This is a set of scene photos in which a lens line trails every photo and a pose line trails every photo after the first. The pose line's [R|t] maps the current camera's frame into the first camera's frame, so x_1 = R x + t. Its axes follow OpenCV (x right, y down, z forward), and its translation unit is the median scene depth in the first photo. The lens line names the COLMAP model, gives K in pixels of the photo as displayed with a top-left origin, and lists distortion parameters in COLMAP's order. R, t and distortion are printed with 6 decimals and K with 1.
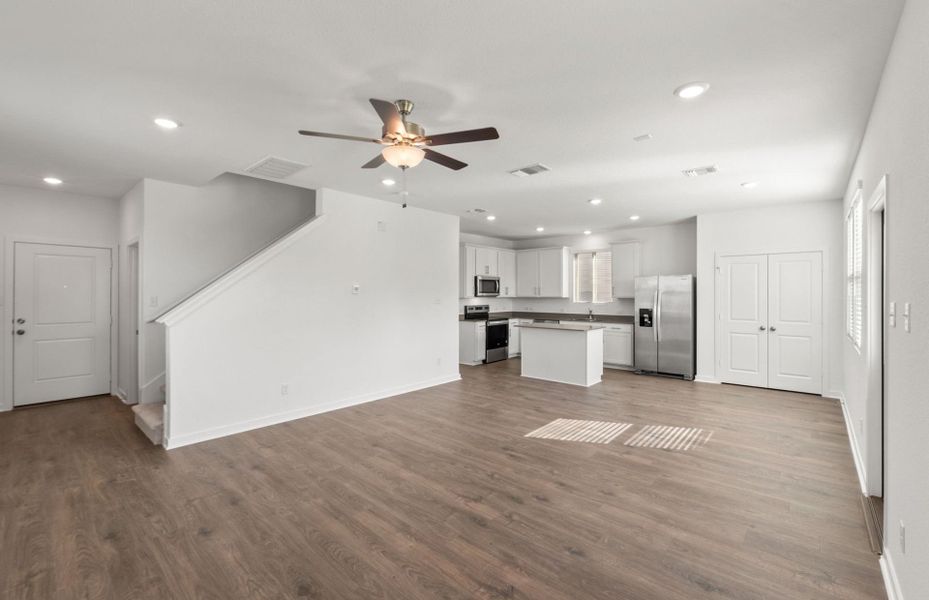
lens RADIAL K [[390.8, 0, 469.8], [0, 390.8, 291.3], [0, 0, 1]] dist [-0.000185, -0.000093]
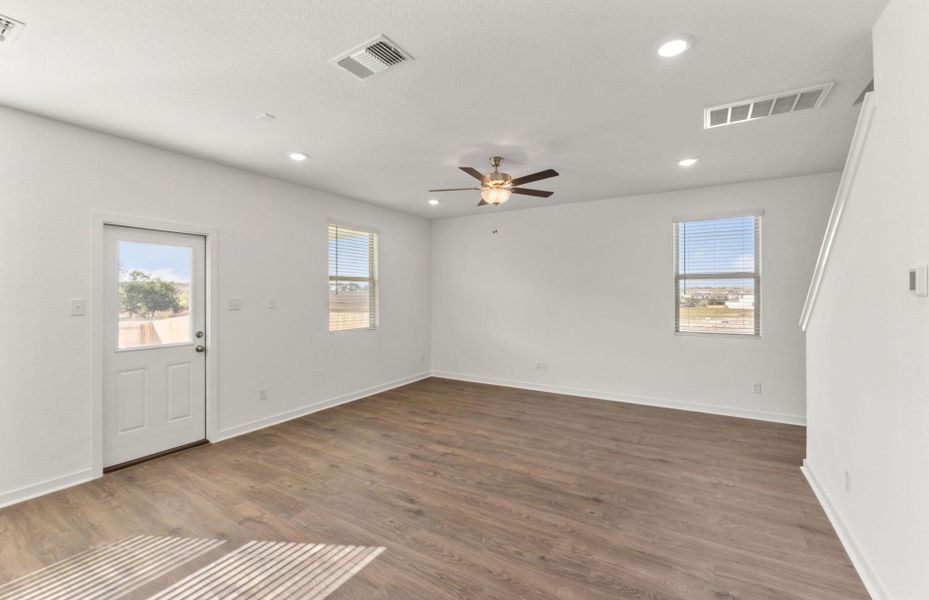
lens RADIAL K [[390.8, 0, 469.8], [0, 390.8, 291.3], [0, 0, 1]] dist [-0.000185, -0.000093]
pose [[-0.984123, 0.004340, -0.177433, 0.143397], [0.005986, 0.999944, -0.008738, 0.006924], [0.177385, -0.009662, -0.984094, 1.973000]]
